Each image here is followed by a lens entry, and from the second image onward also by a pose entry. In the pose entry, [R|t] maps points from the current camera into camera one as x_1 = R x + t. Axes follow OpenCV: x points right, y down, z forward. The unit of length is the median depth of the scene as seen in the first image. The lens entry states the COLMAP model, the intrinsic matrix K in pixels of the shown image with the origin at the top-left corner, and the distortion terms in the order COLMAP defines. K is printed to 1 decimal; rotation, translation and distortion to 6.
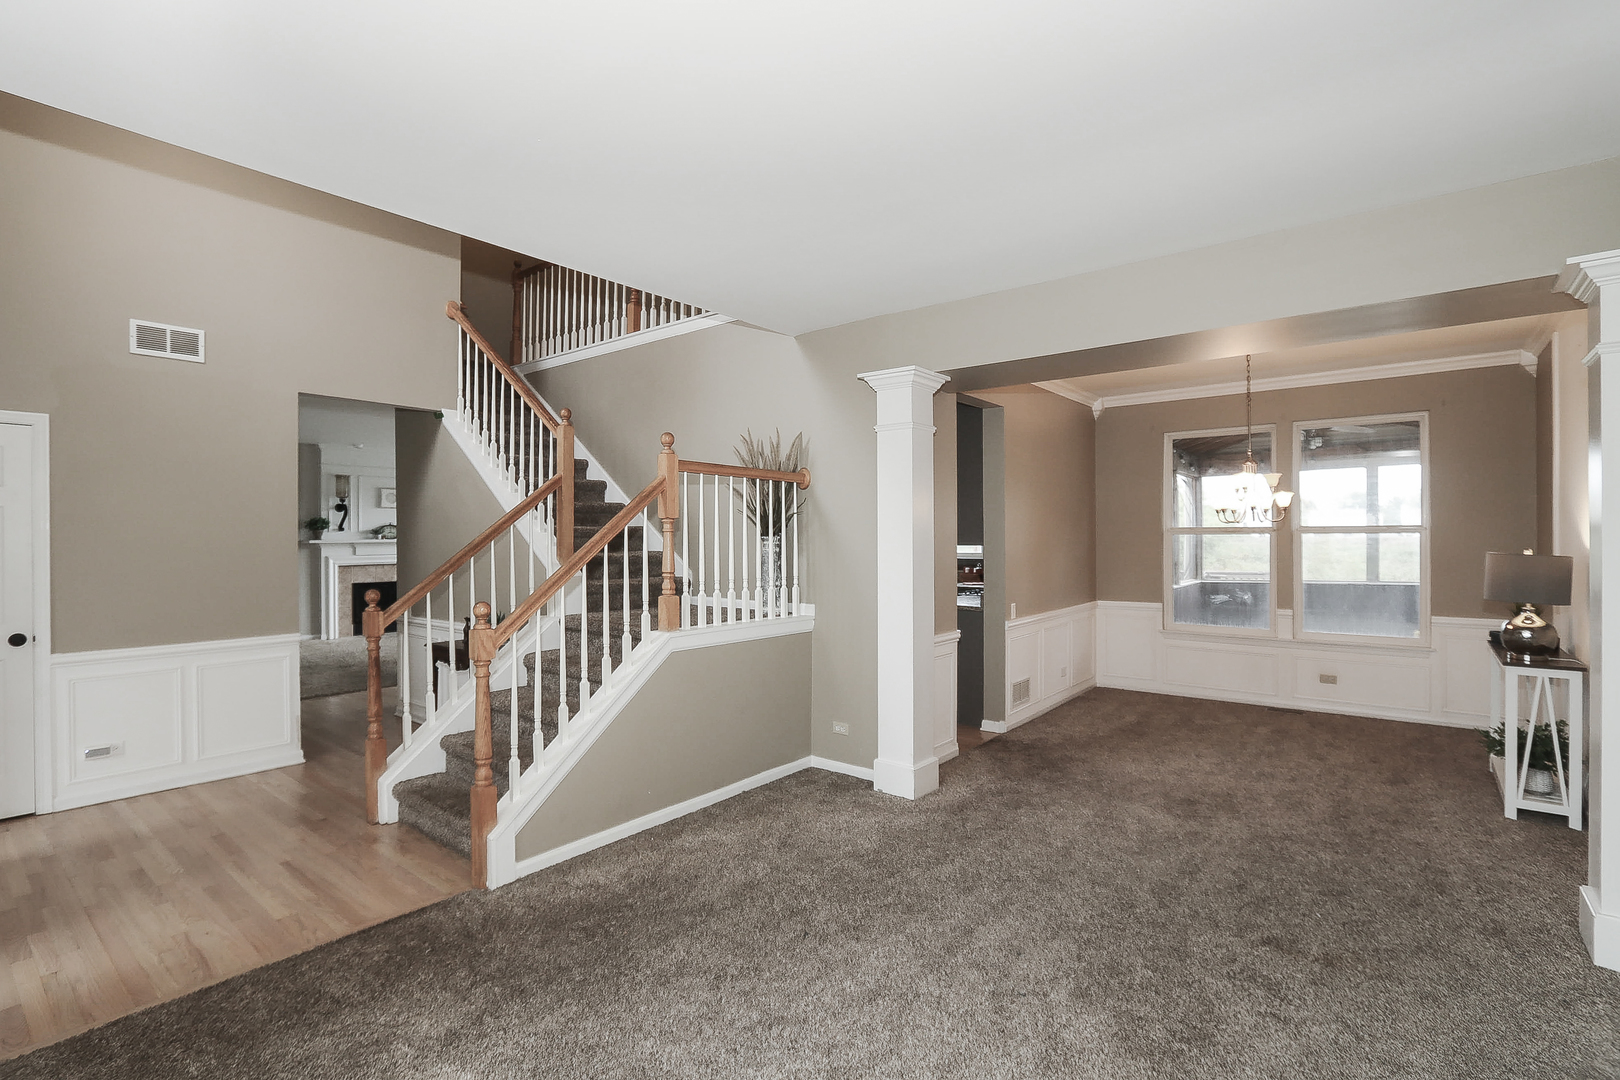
lens RADIAL K [[760.0, 0, 809.0], [0, 760.0, 541.5], [0, 0, 1]] dist [-0.025245, 0.000136]
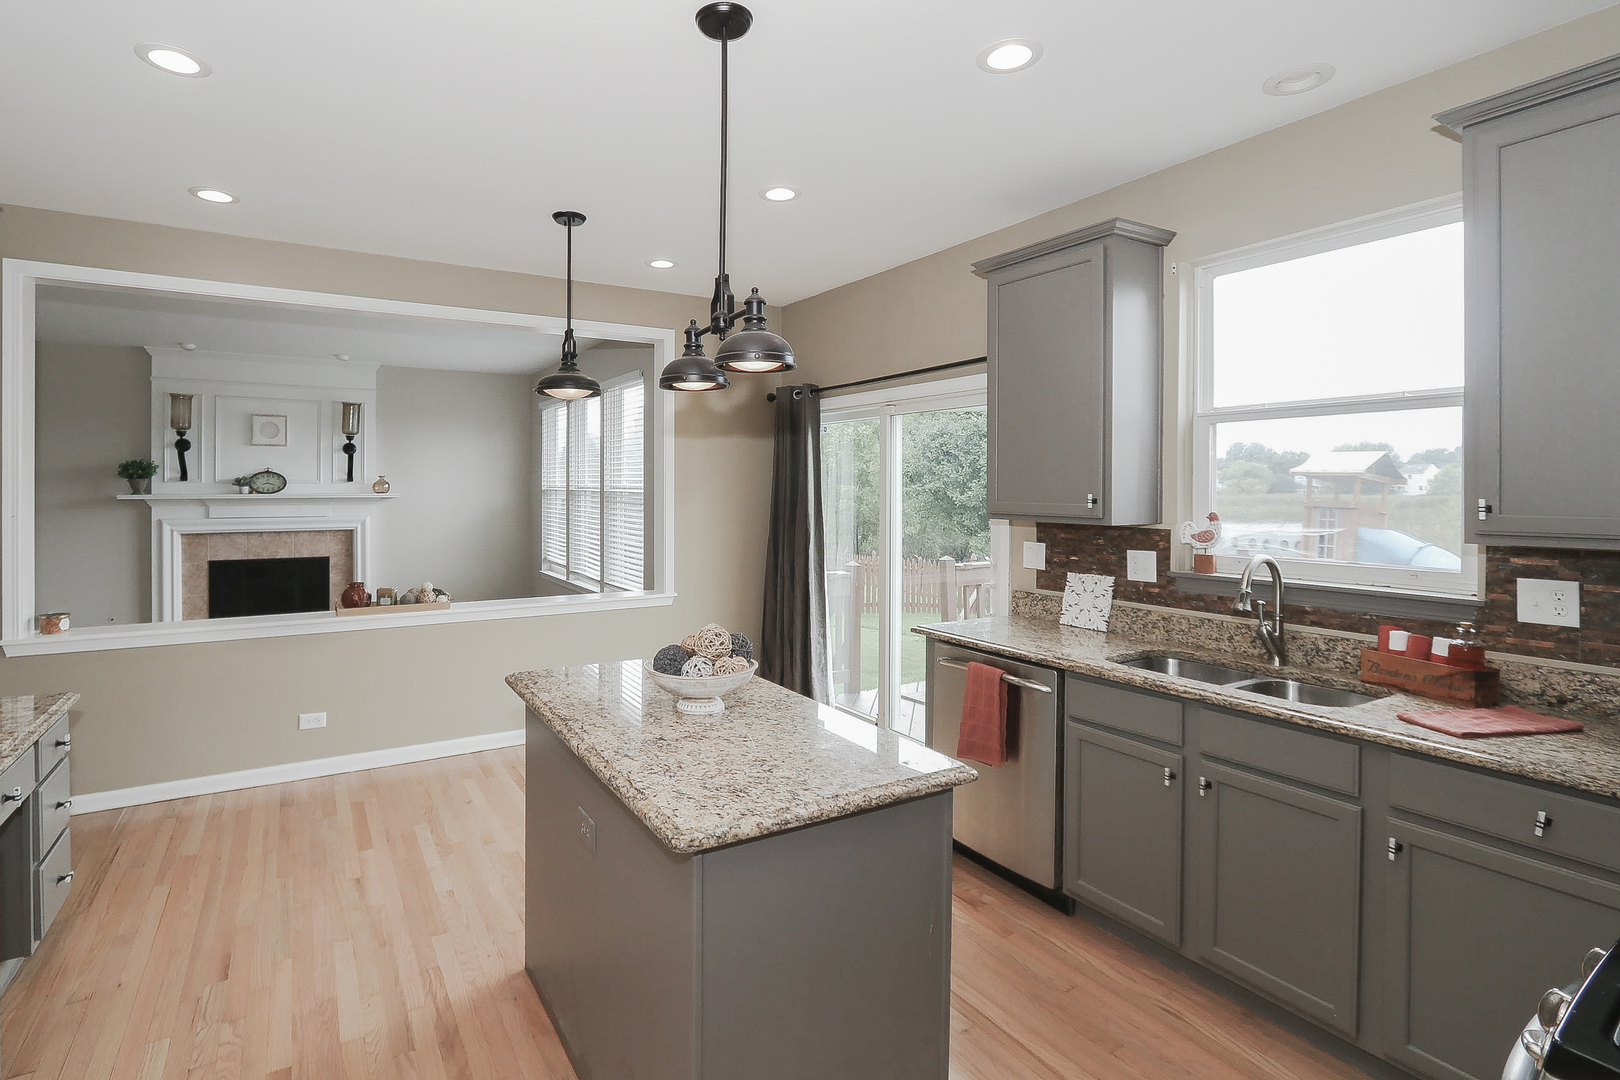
lens RADIAL K [[760.0, 0, 770.7], [0, 760.0, 487.5], [0, 0, 1]] dist [-0.025245, 0.000136]
pose [[0.943215, 0.009575, -0.332046, 0.069765], [-0.011171, 0.999933, -0.002899, -0.011978], [0.331996, 0.006444, 0.943259, 0.558543]]
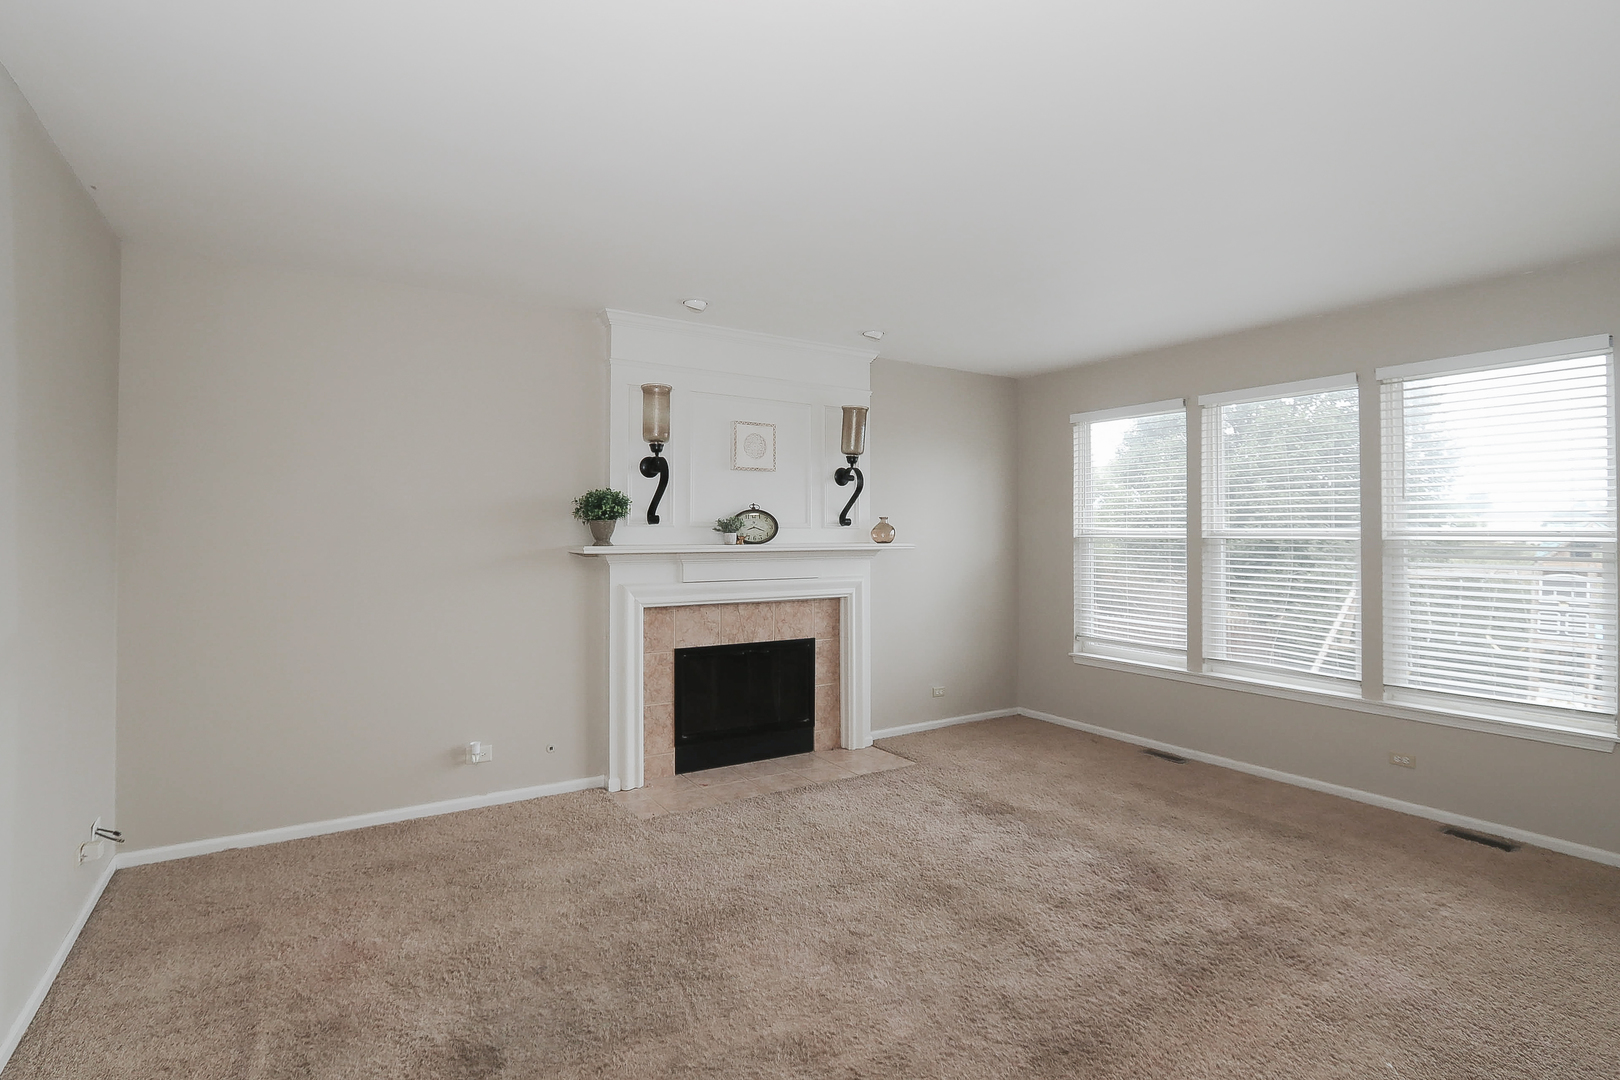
lens RADIAL K [[760.0, 0, 803.4], [0, 760.0, 533.2], [0, 0, 1]] dist [-0.025245, 0.000136]
pose [[0.950640, 0.002950, -0.310282, -0.415100], [-0.007324, 0.999890, -0.012932, -0.004135], [0.310210, 0.014566, 0.950556, 0.632118]]
